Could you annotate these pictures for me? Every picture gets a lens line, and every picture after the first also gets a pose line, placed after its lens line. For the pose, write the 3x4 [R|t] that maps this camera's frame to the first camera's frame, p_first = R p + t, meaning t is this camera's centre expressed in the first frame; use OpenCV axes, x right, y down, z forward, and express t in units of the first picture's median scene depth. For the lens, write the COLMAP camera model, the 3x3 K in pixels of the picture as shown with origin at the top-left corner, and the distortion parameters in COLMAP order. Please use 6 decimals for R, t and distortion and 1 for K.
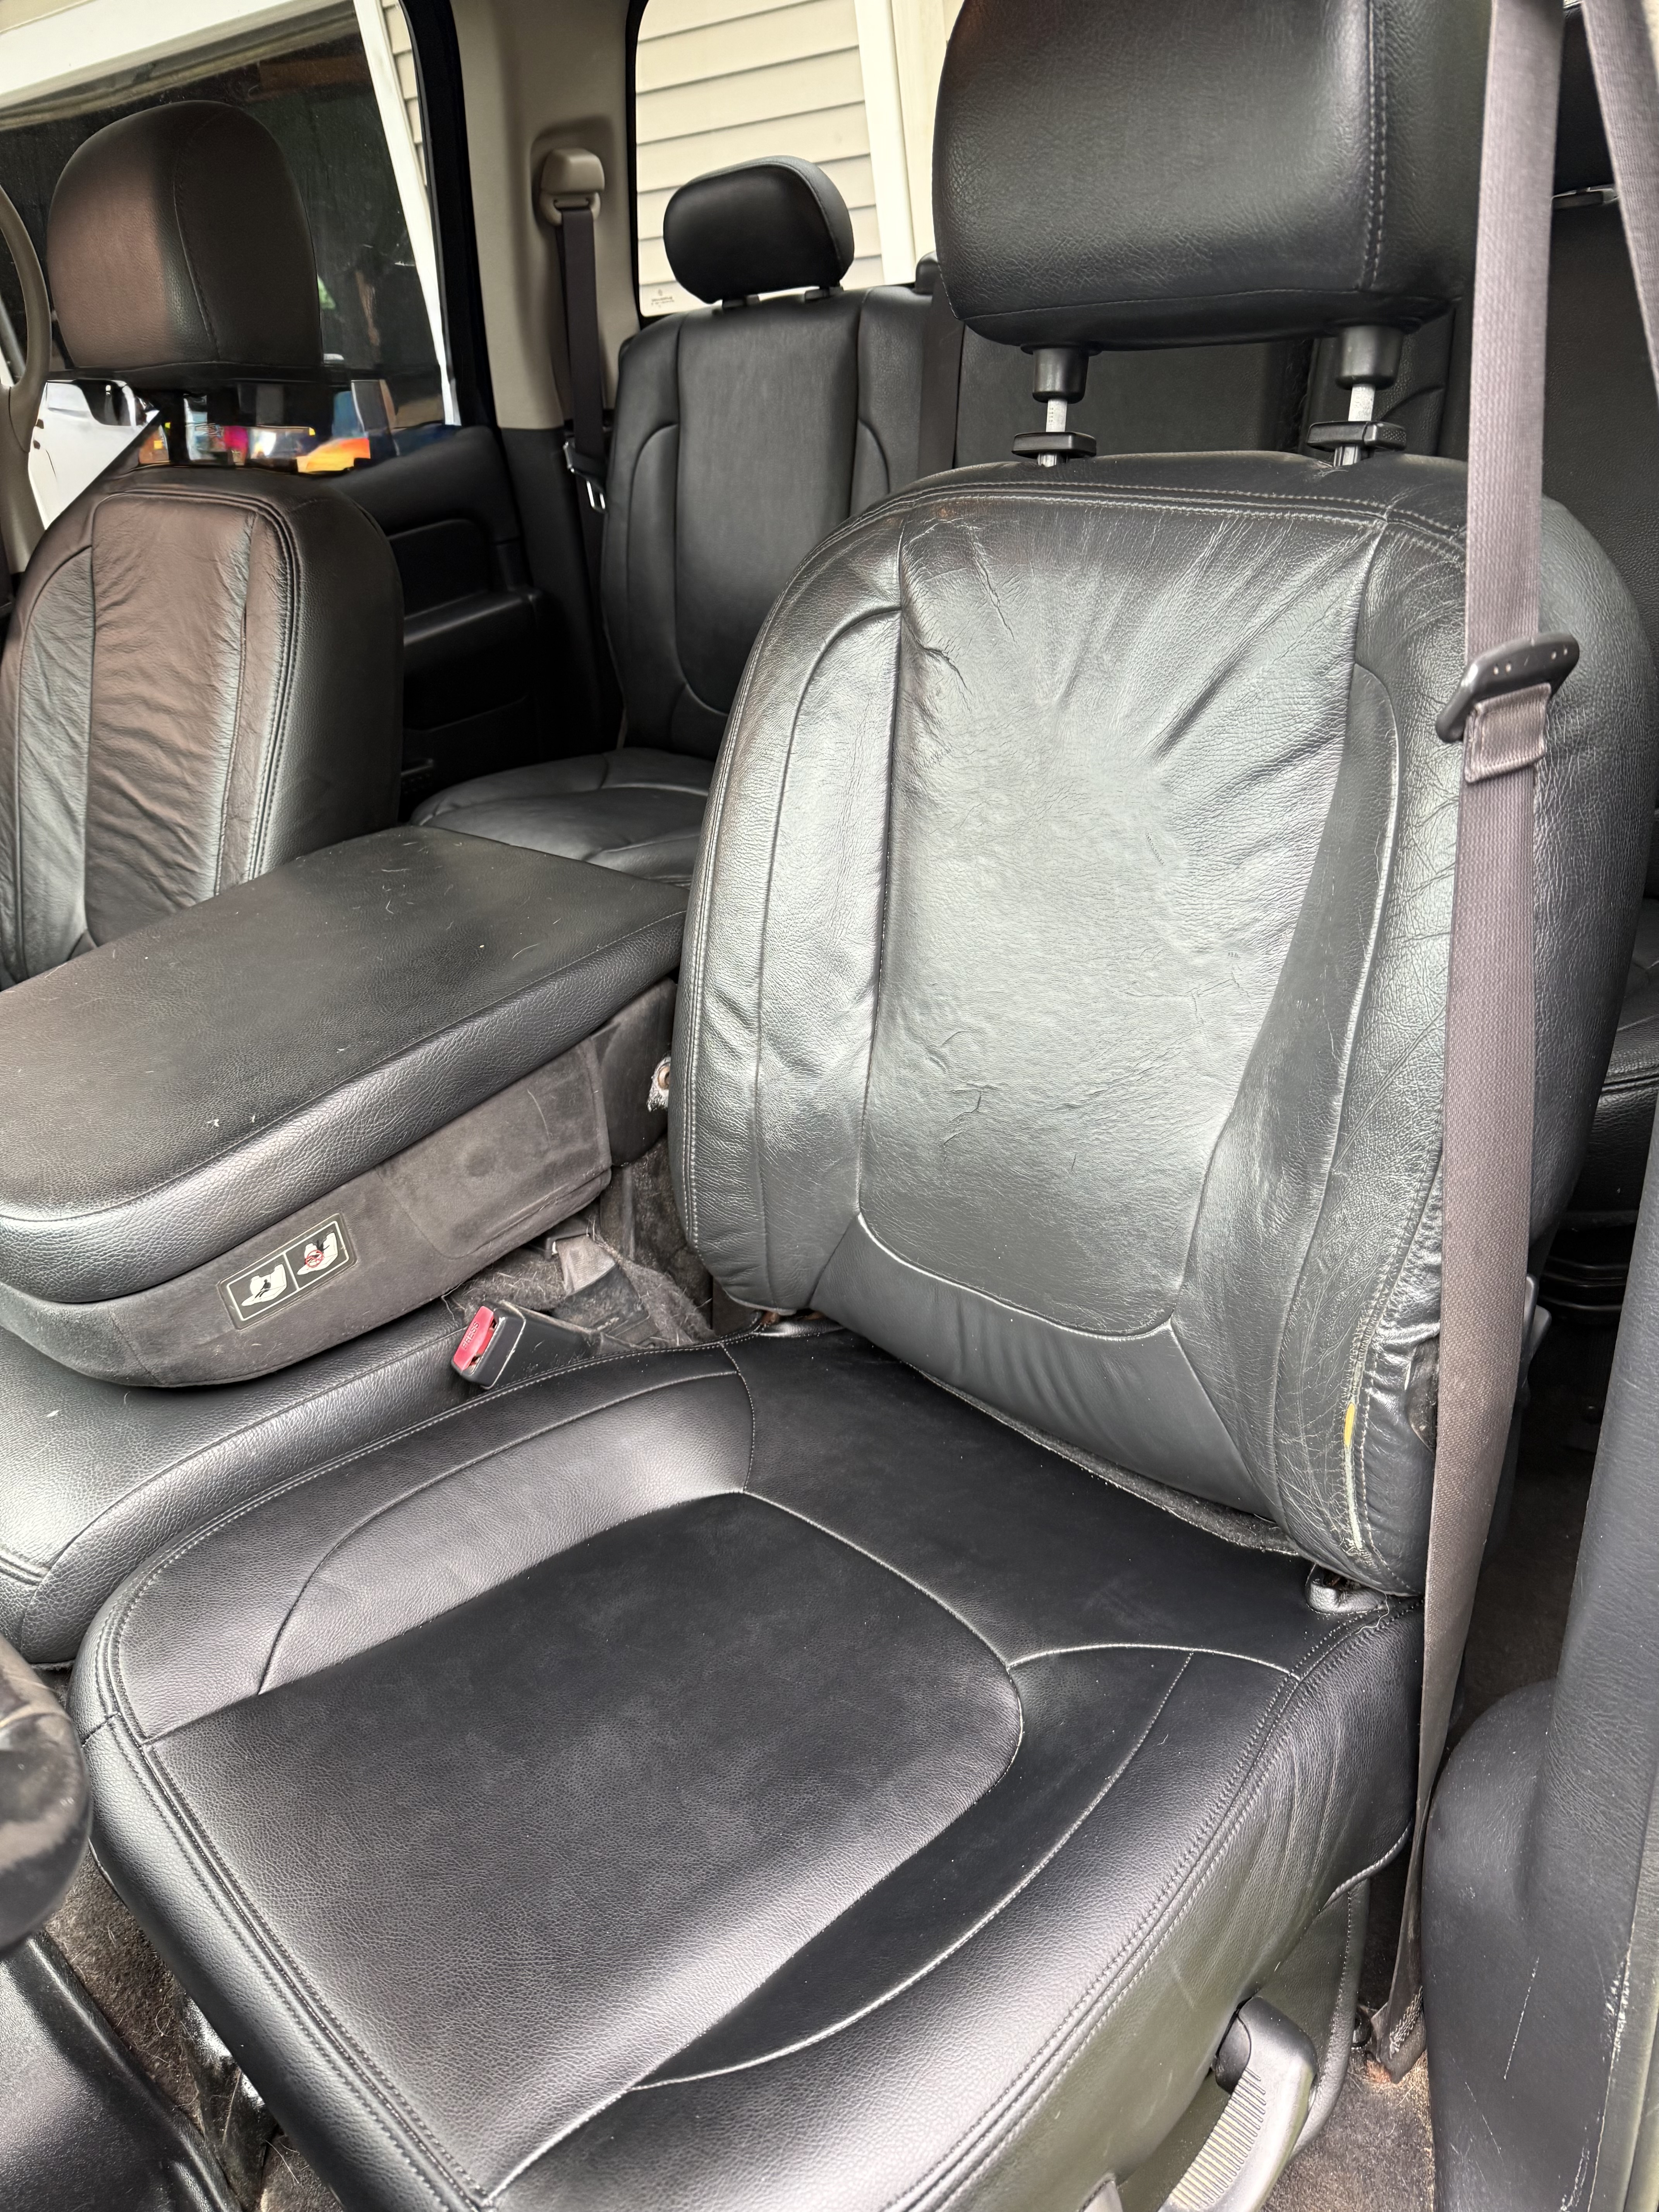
lens RADIAL K [[1514.8, 0, 829.5], [0, 1514.8, 1106.0], [0, 0, 1]] dist [-0.007929, -0.008659]
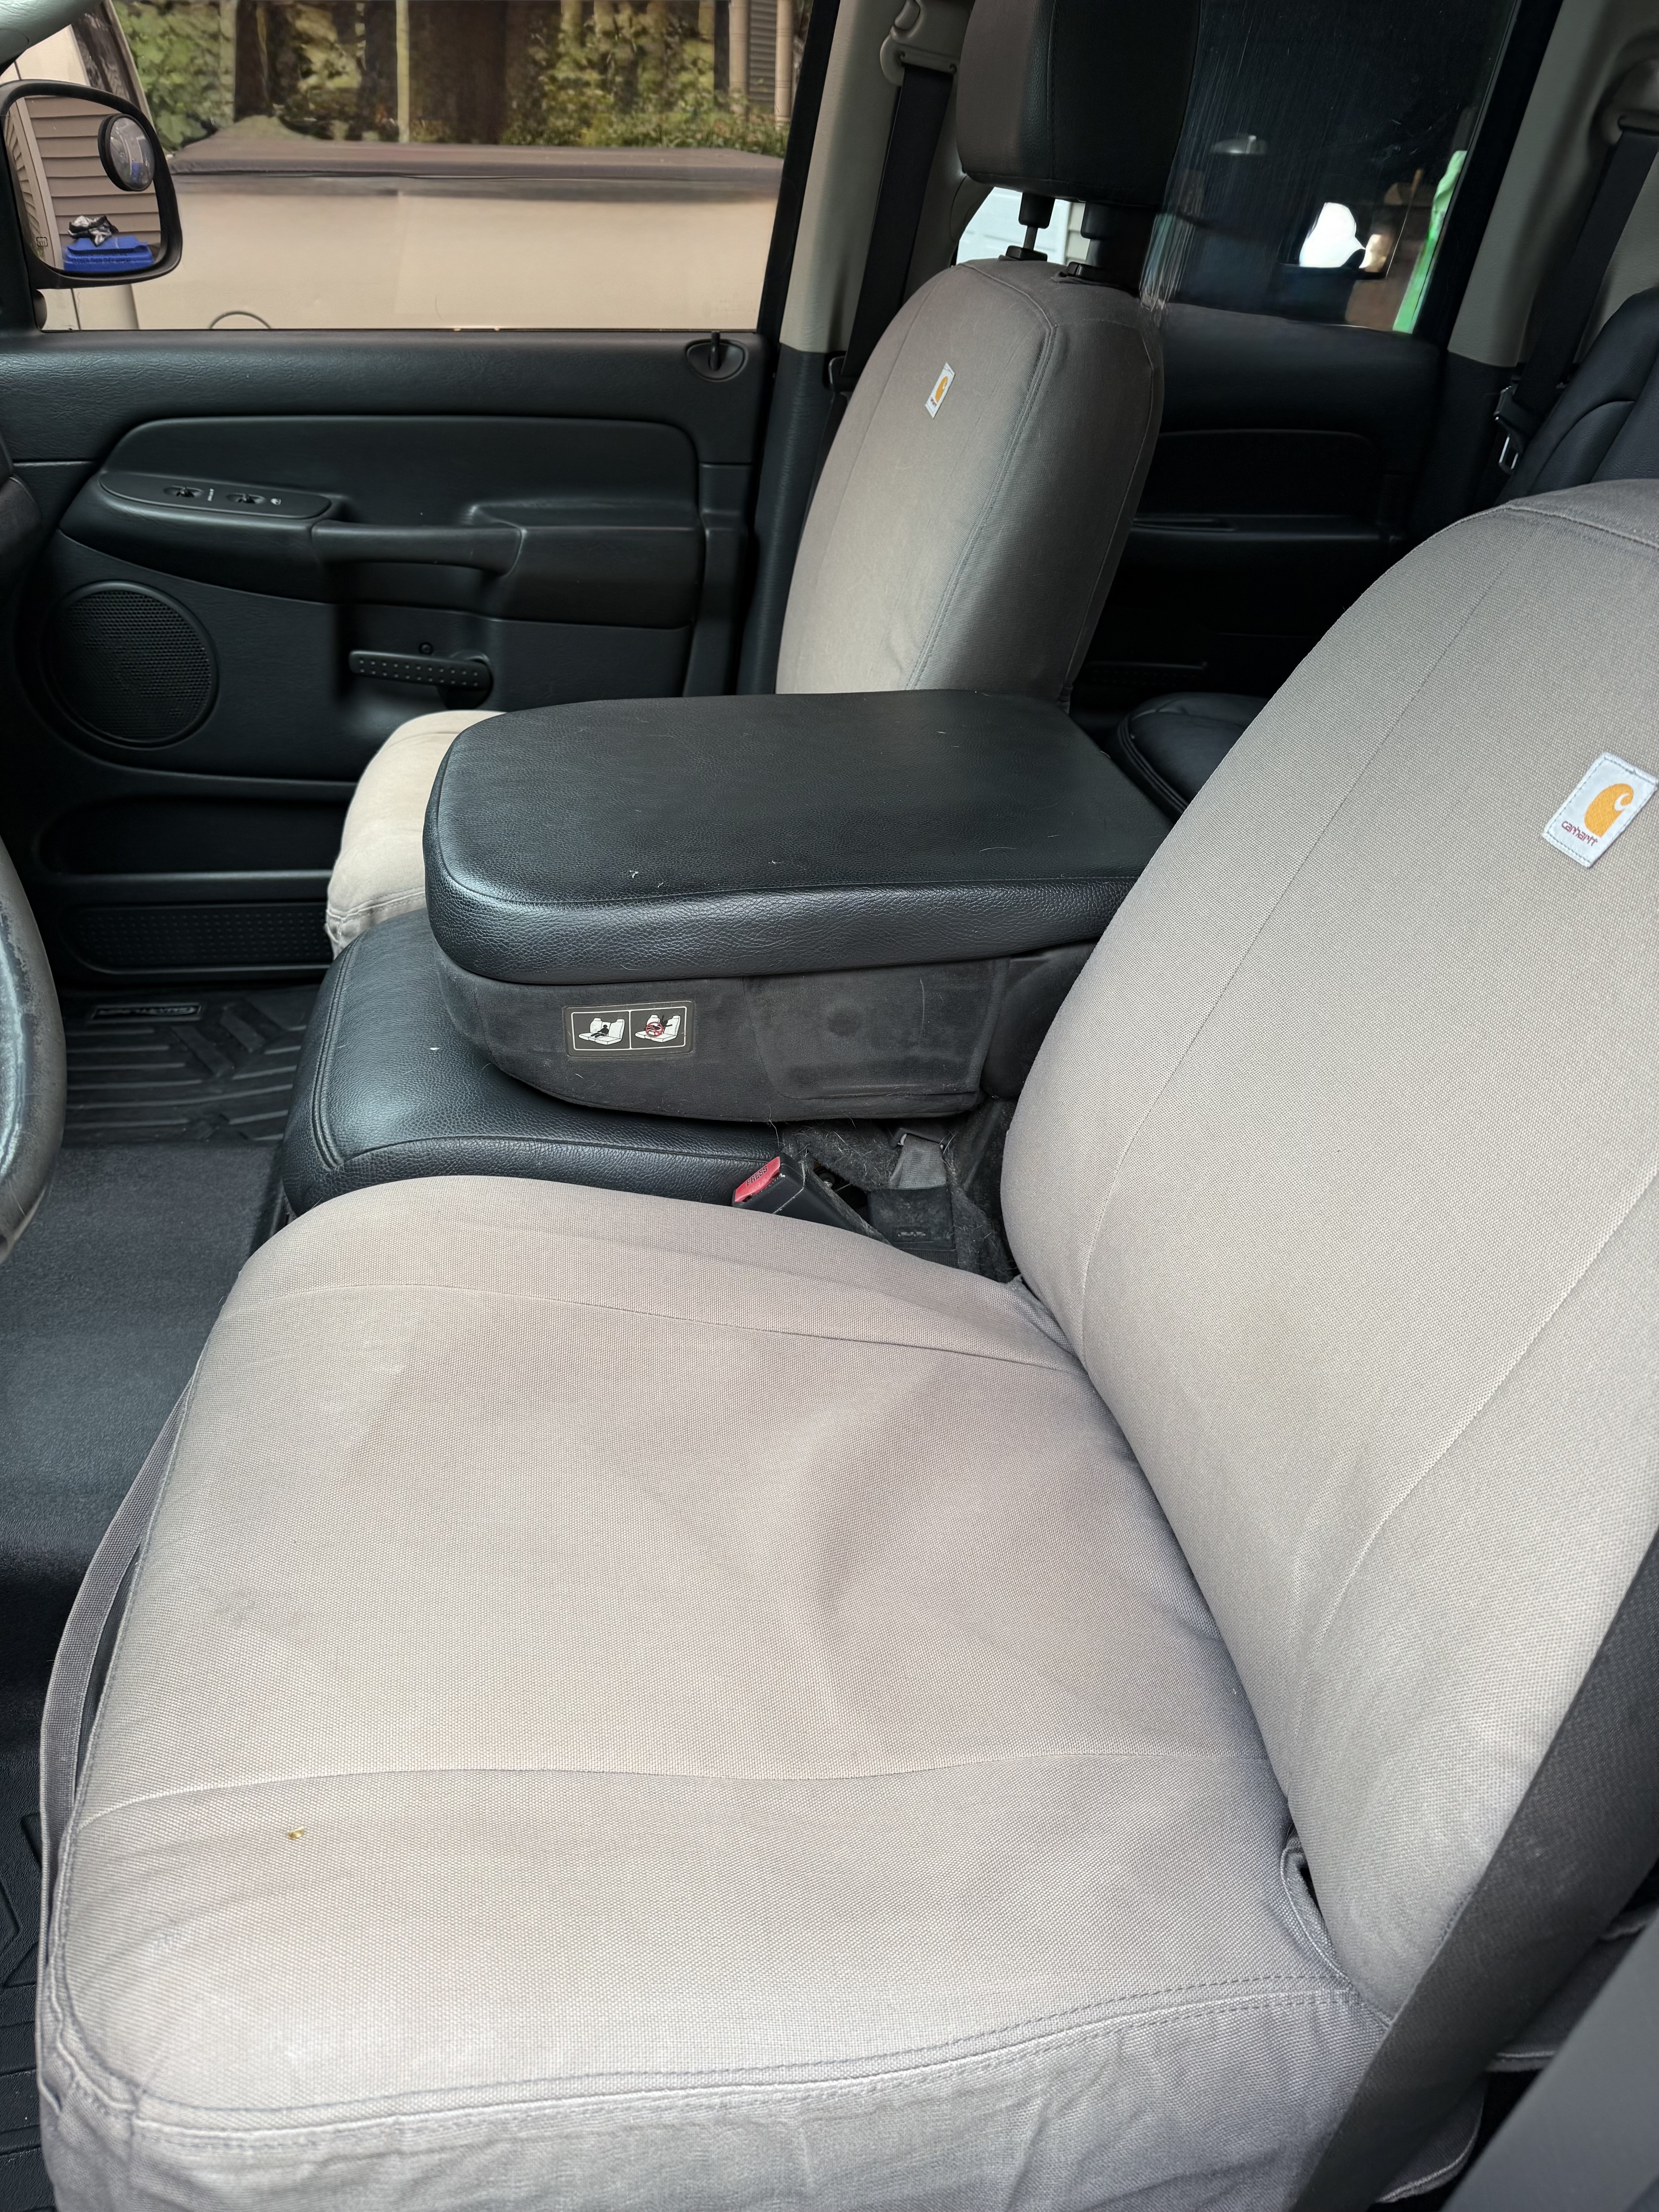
lens RADIAL K [[1514.8, 0, 829.5], [0, 1514.8, 1106.0], [0, 0, 1]] dist [-0.007929, -0.008659]
pose [[0.774082, 0.467906, -0.426451, 0.217205], [-0.441841, 0.881713, 0.165406, -0.076389], [0.453402, 0.060386, 0.889258, 0.114066]]
